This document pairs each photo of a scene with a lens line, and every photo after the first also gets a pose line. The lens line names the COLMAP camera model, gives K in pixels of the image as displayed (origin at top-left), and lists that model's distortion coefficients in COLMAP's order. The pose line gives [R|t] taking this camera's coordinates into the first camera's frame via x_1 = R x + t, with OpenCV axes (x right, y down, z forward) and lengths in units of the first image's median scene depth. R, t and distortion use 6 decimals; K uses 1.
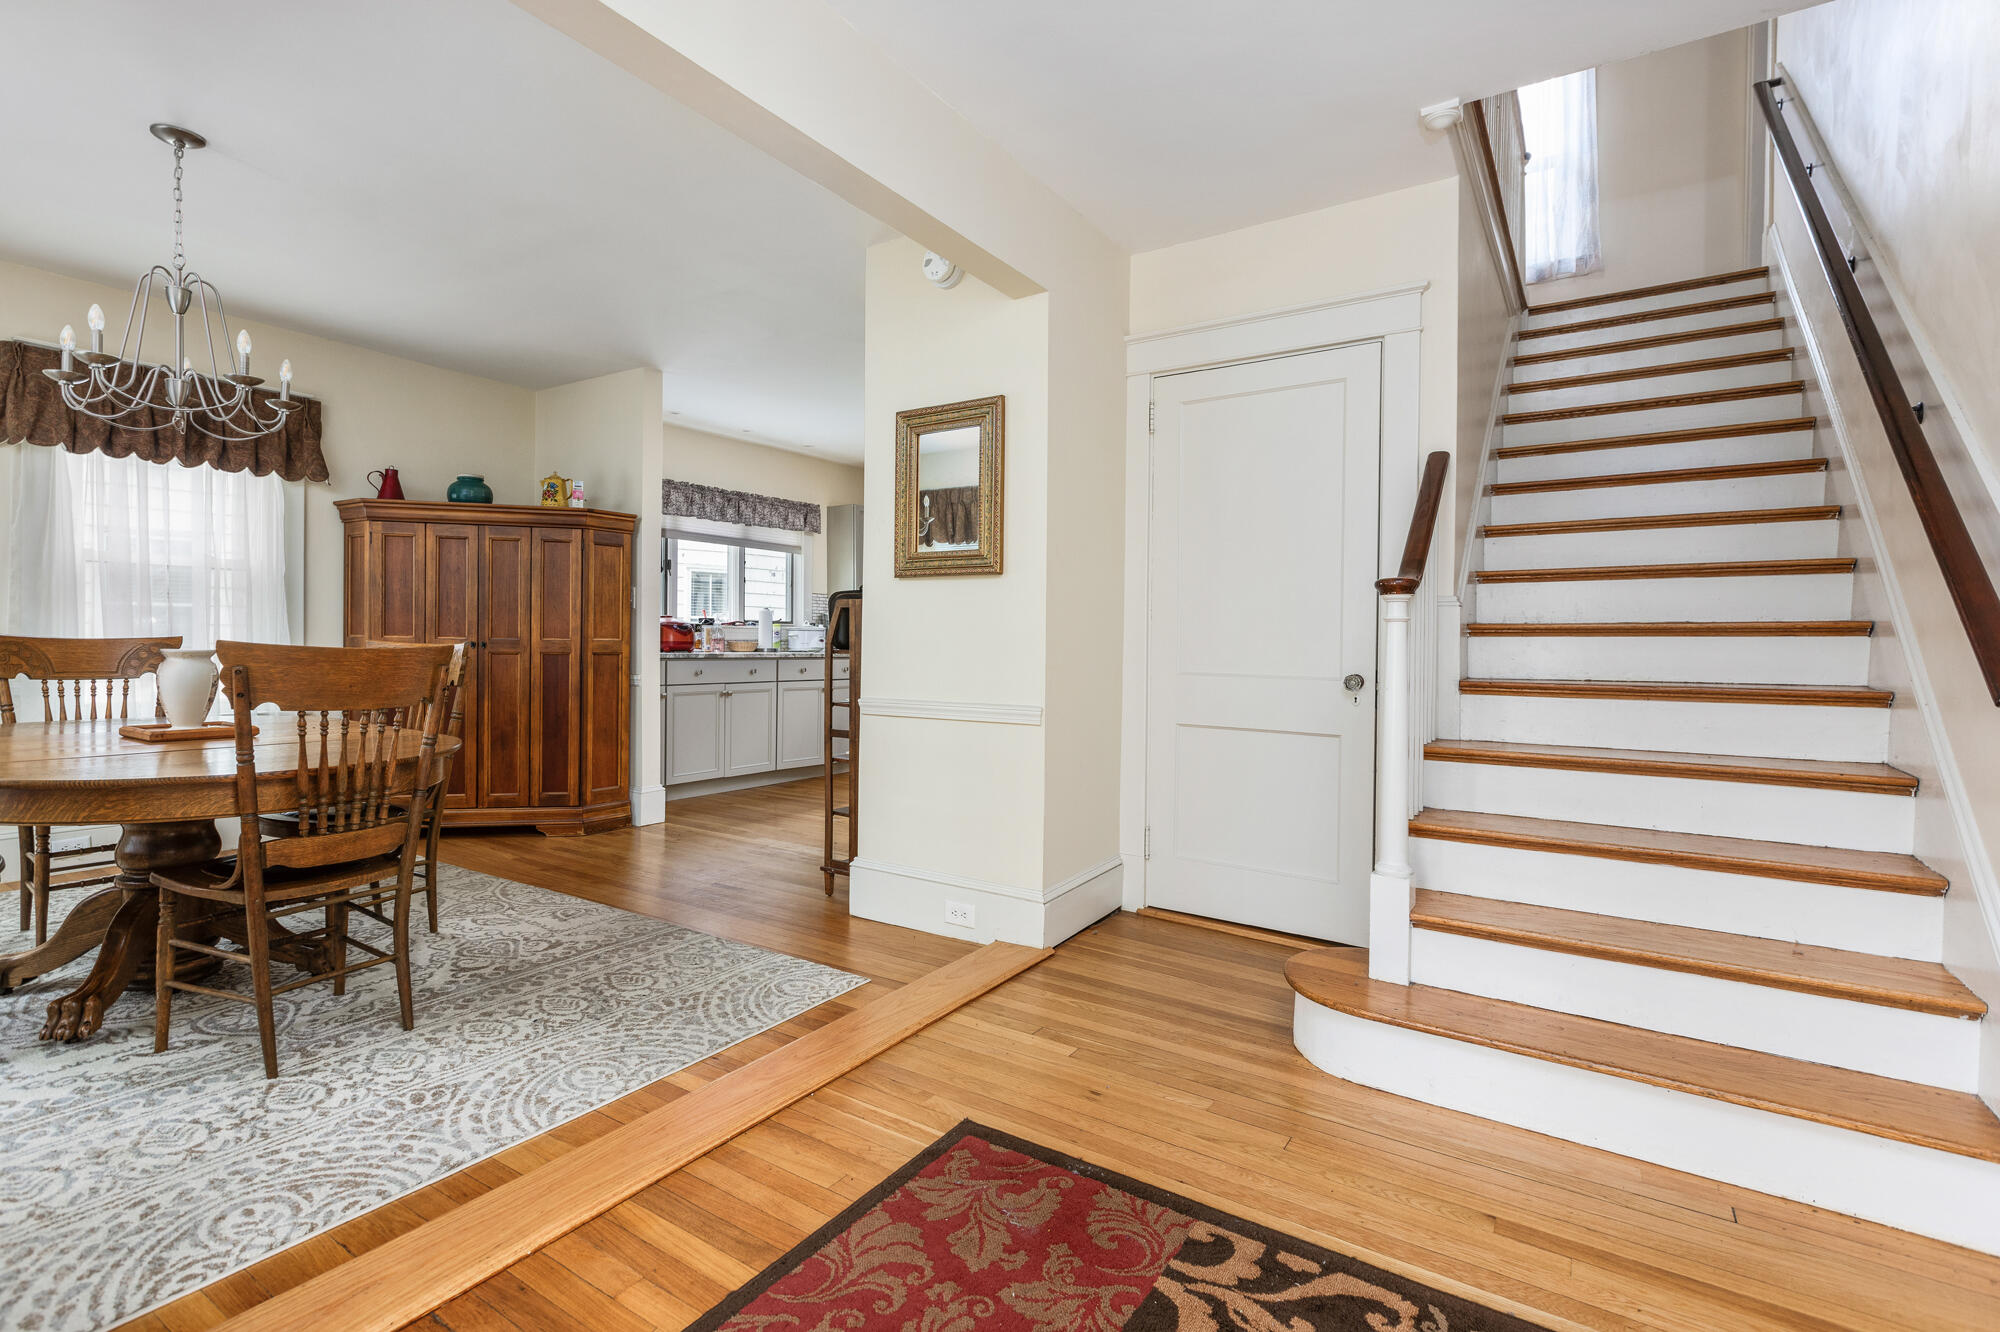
lens RADIAL K [[926.0, 0, 991.4], [0, 926.0, 647.9], [0, 0, 1]] dist [0.002724, 0.000275]
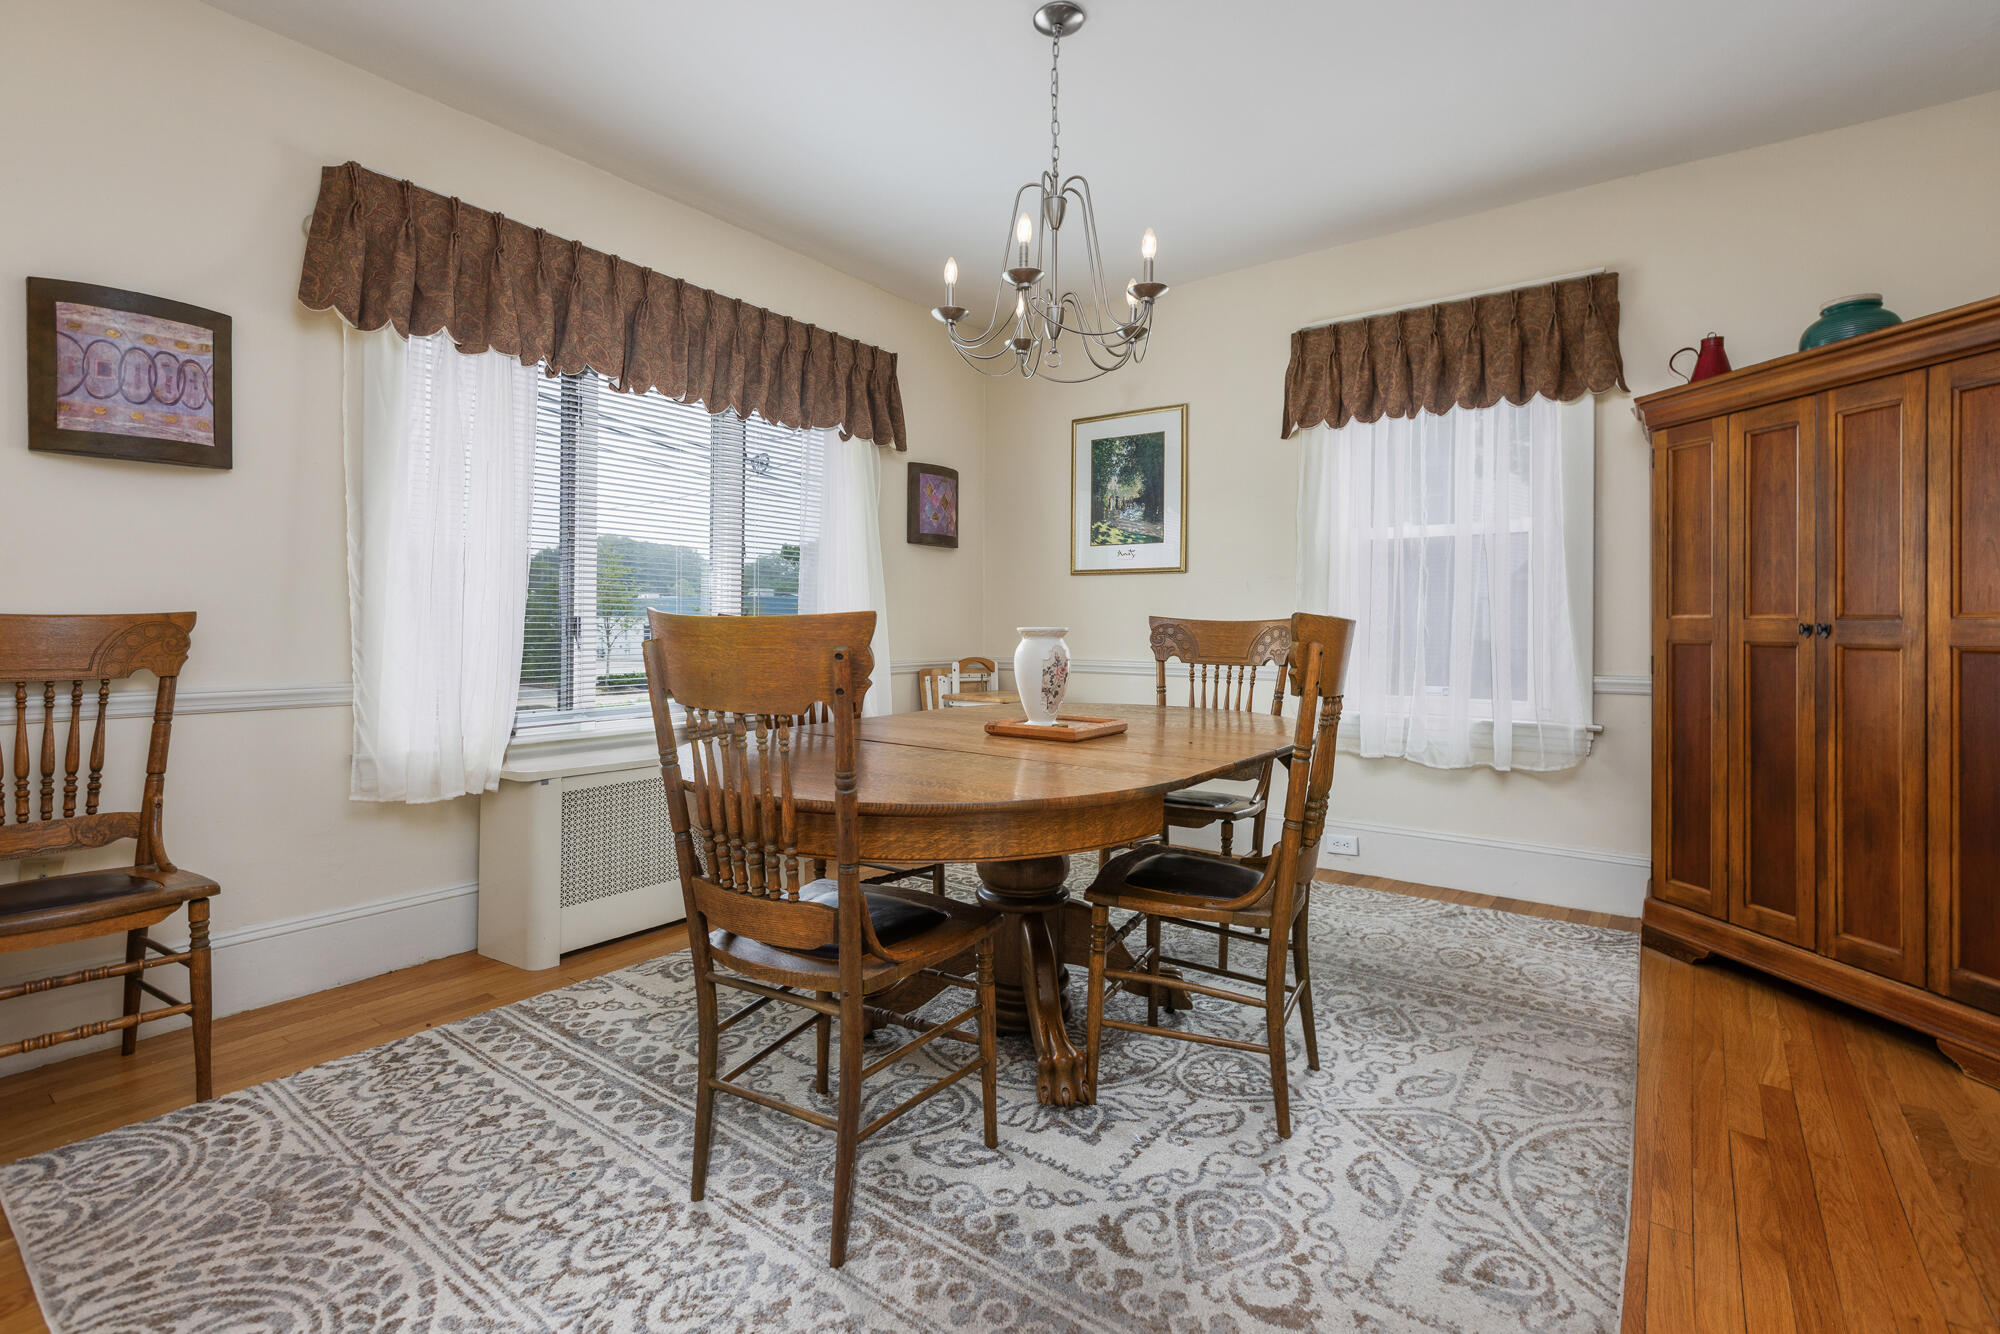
lens RADIAL K [[926.0, 0, 976.5], [0, 926.0, 636.3], [0, 0, 1]] dist [0.002724, 0.000275]
pose [[-0.059208, -0.000950, -0.998245, -0.023310], [-0.012750, 0.999919, -0.000195, 0.006150], [0.998164, 0.012716, -0.059215, 0.571824]]
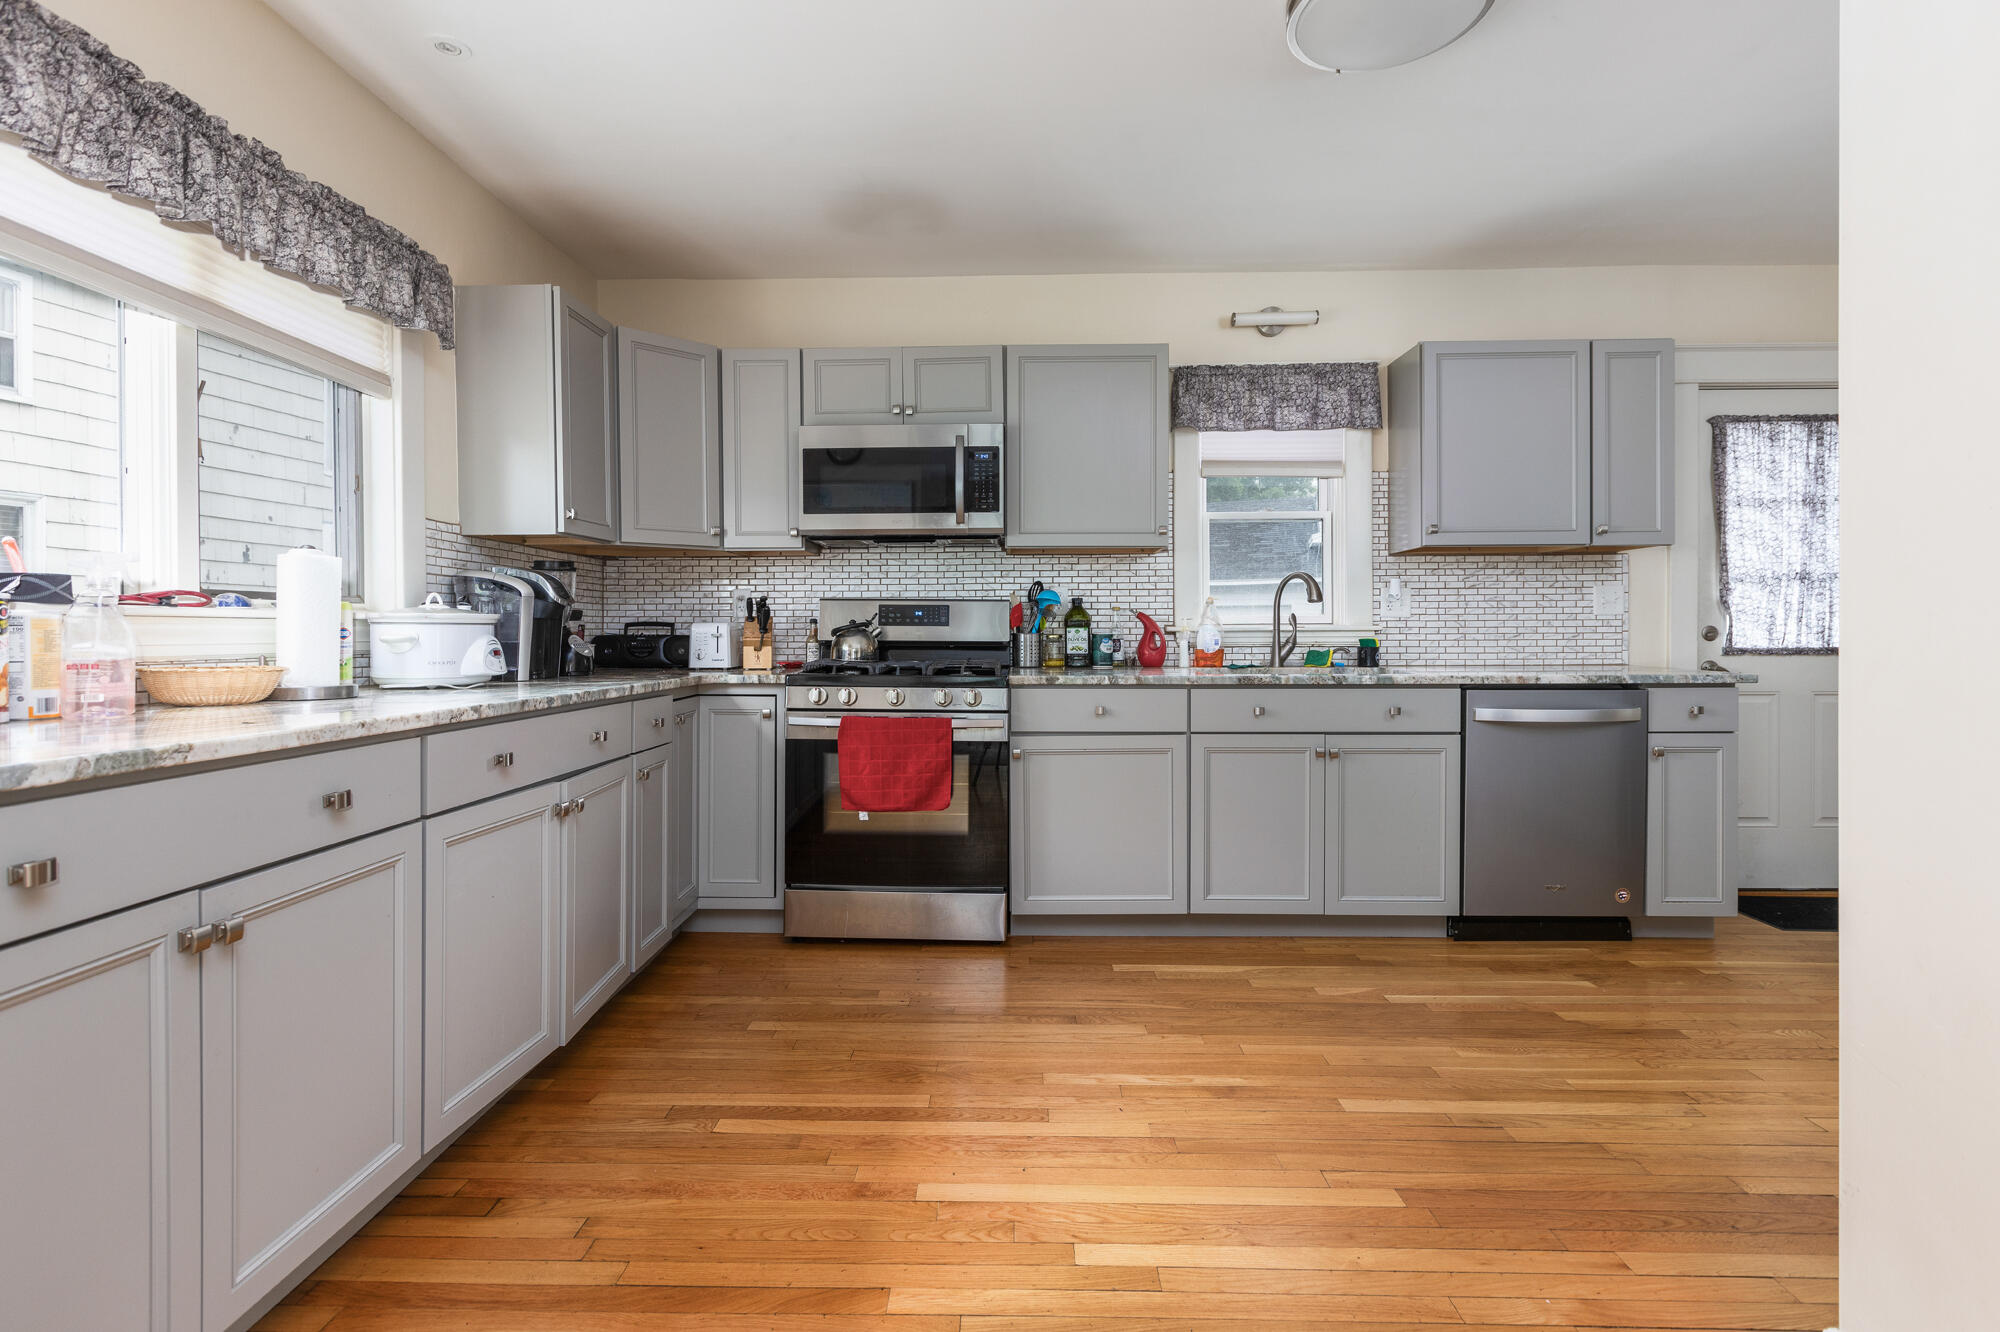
lens RADIAL K [[926.0, 0, 982.4], [0, 926.0, 630.4], [0, 0, 1]] dist [0.002724, 0.000275]
pose [[0.849209, -0.016768, 0.527790, -0.330941], [0.018004, 0.999834, 0.002796, -0.020292], [-0.527750, 0.007128, 0.849370, 0.976806]]
